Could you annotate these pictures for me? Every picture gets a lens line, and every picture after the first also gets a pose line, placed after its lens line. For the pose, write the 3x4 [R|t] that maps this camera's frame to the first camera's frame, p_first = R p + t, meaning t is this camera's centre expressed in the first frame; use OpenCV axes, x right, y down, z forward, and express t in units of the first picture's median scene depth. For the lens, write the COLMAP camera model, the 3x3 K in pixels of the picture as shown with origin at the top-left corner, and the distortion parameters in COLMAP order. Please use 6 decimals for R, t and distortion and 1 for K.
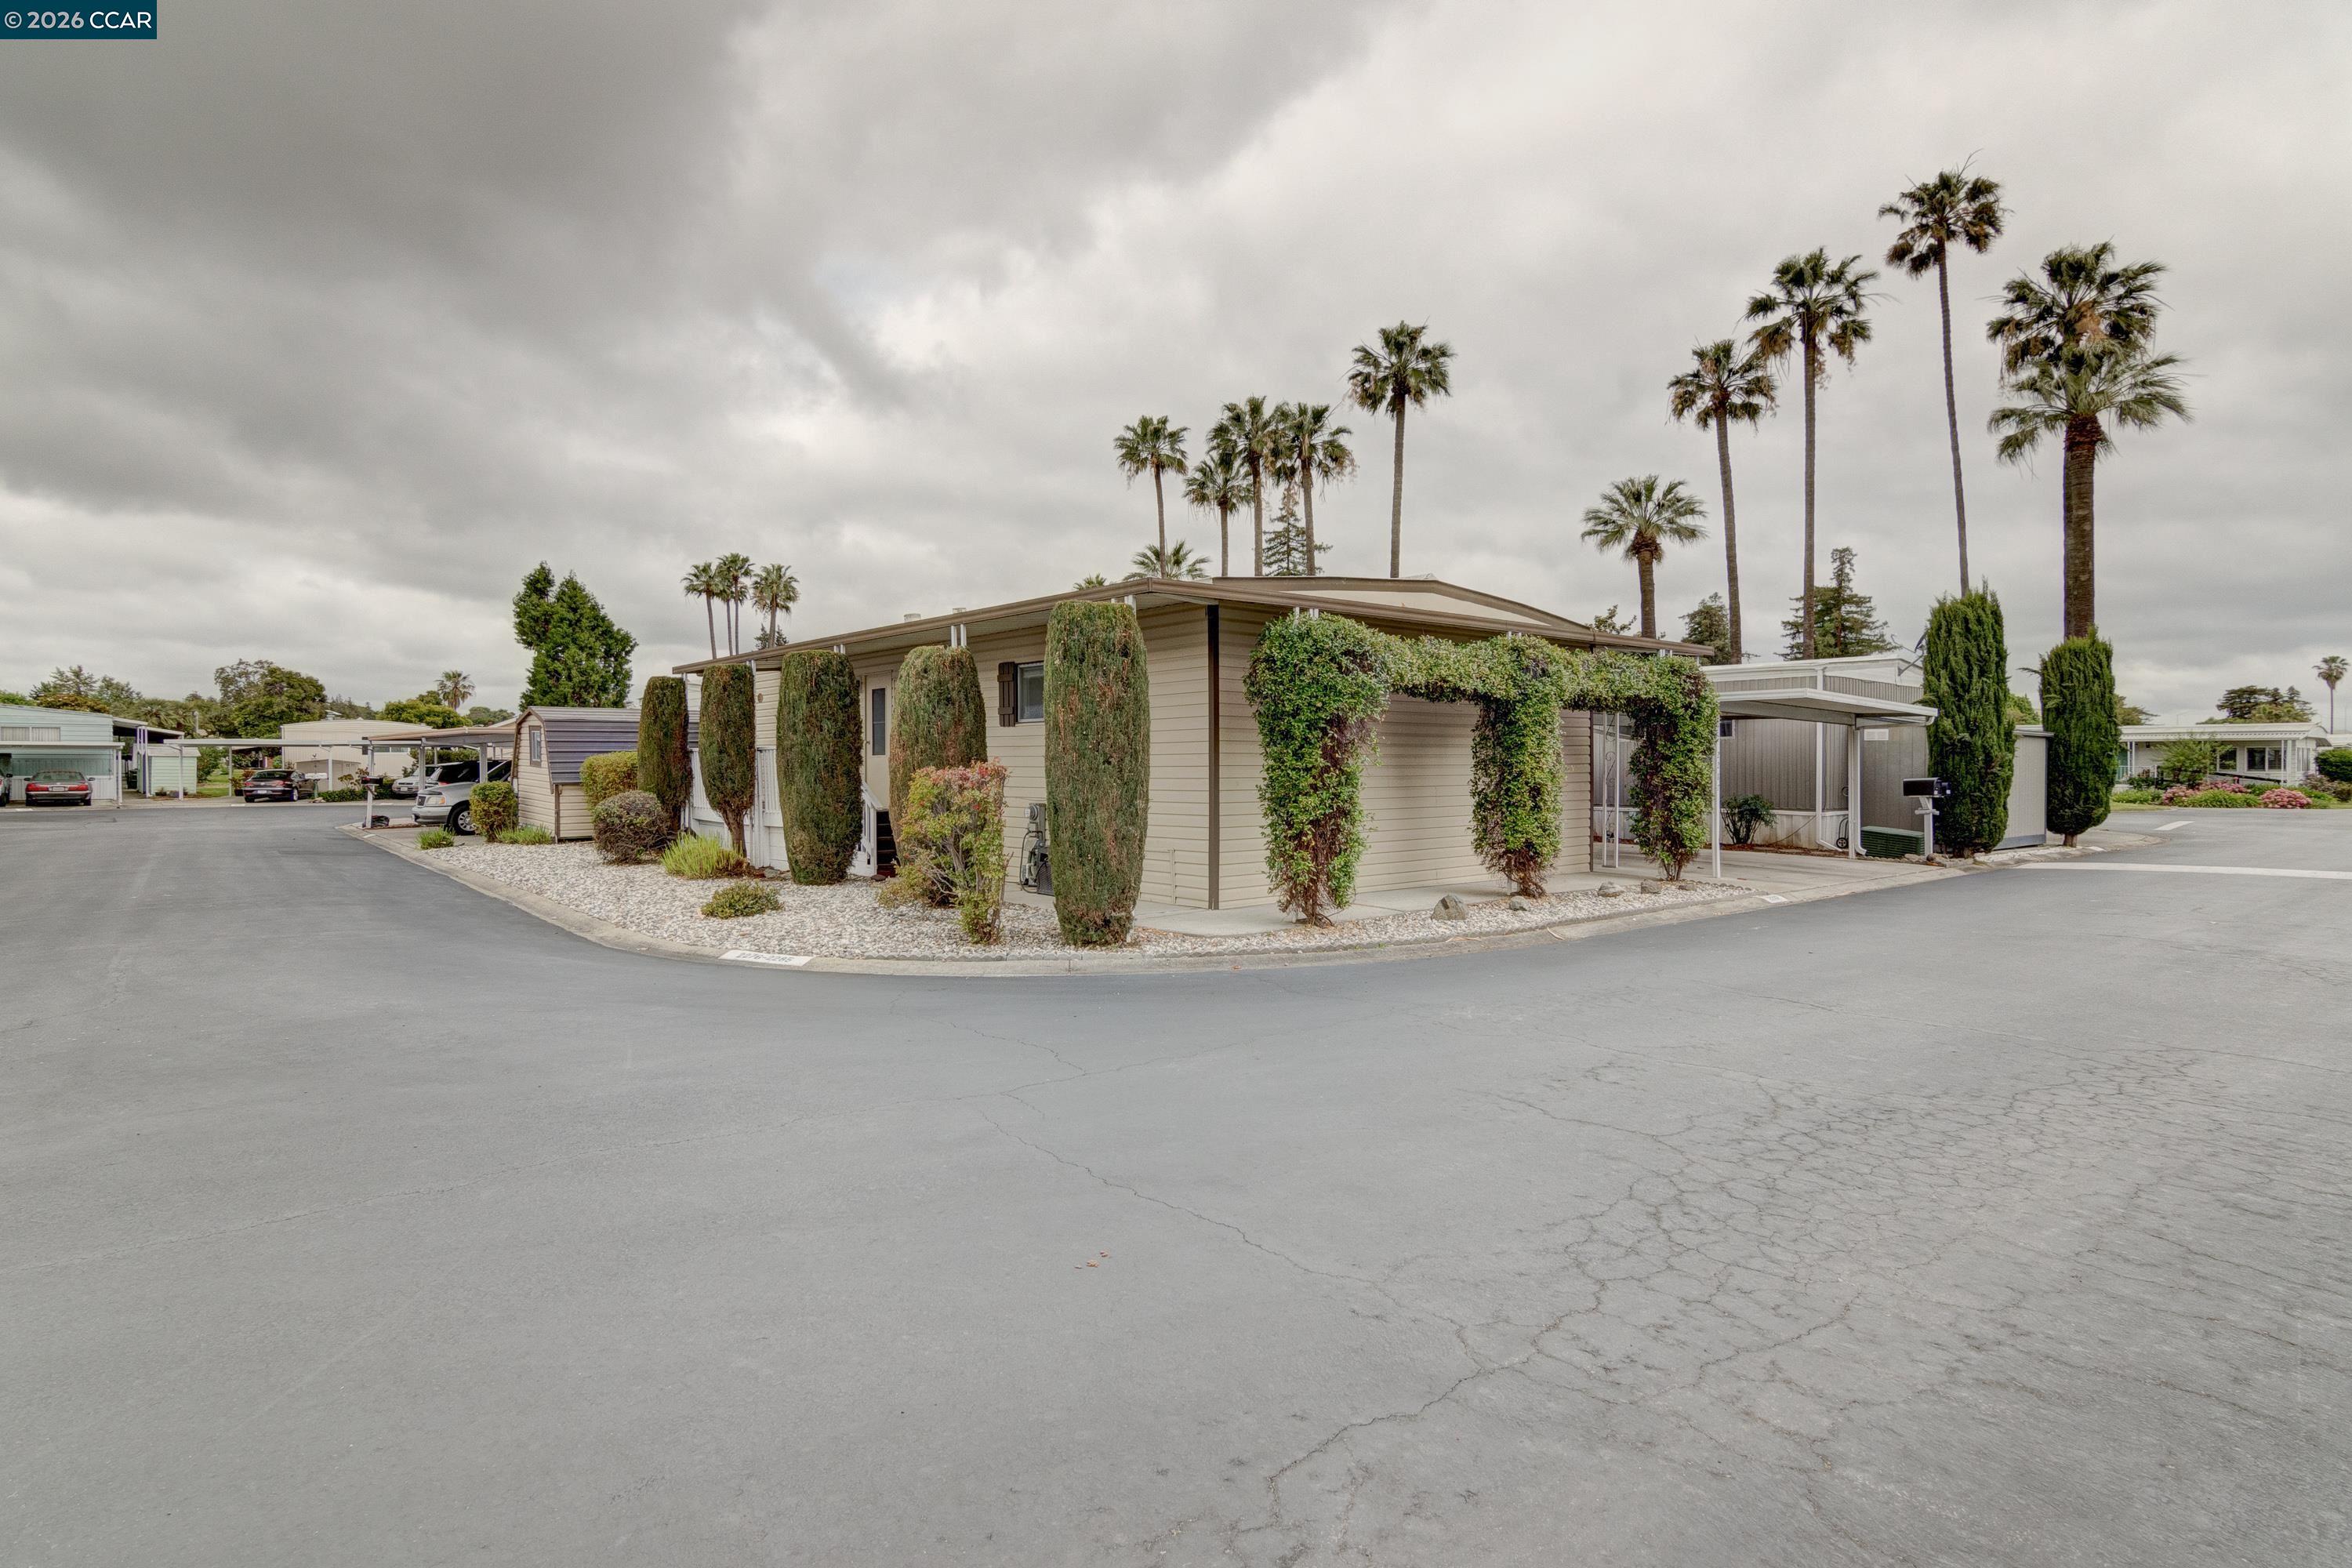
lens RADIAL K [[1180.3, 0, 1176.0], [0, 1180.3, 784.0], [0, 0, 1]] dist [0.004147, 0.001843]
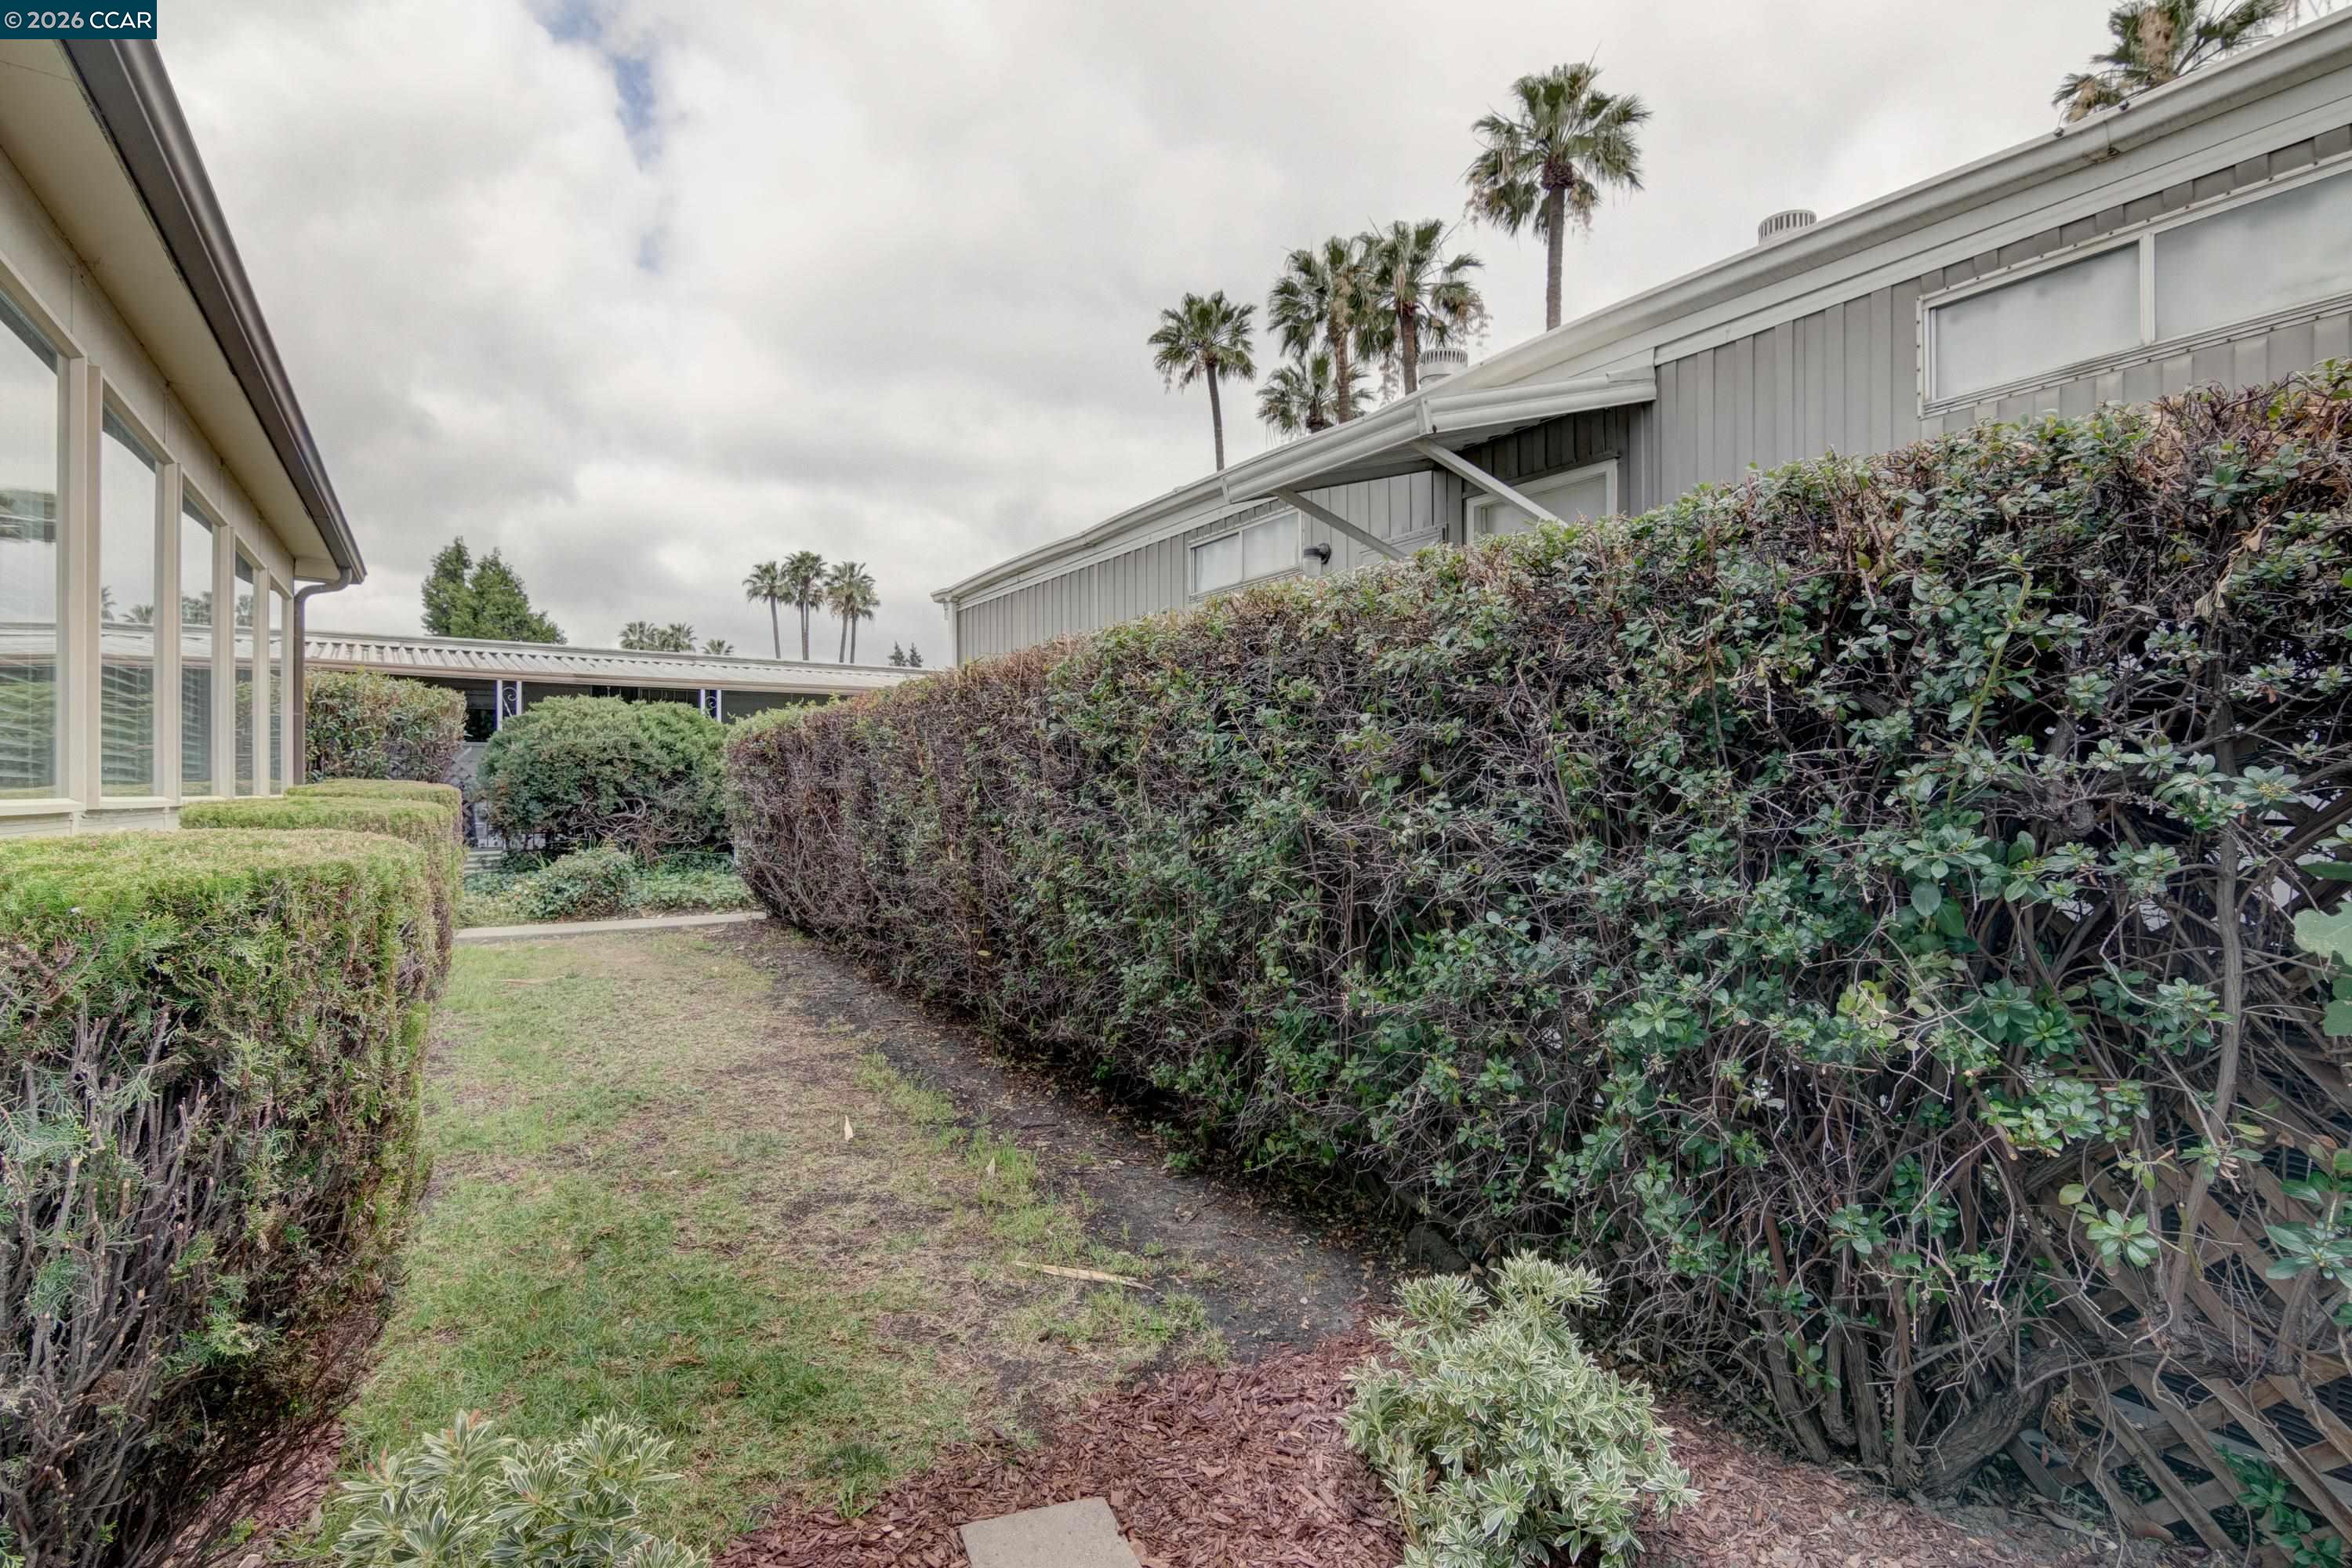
lens RADIAL K [[1203.1, 0, 1186.5], [0, 1203.1, 780.7], [0, 0, 1]] dist [0.006087, 0.002136]
pose [[0.989547, -0.005317, -0.144110, 0.082416], [0.002024, 0.999734, -0.022984, -0.005446], [0.144194, 0.022452, 0.989295, 0.332039]]
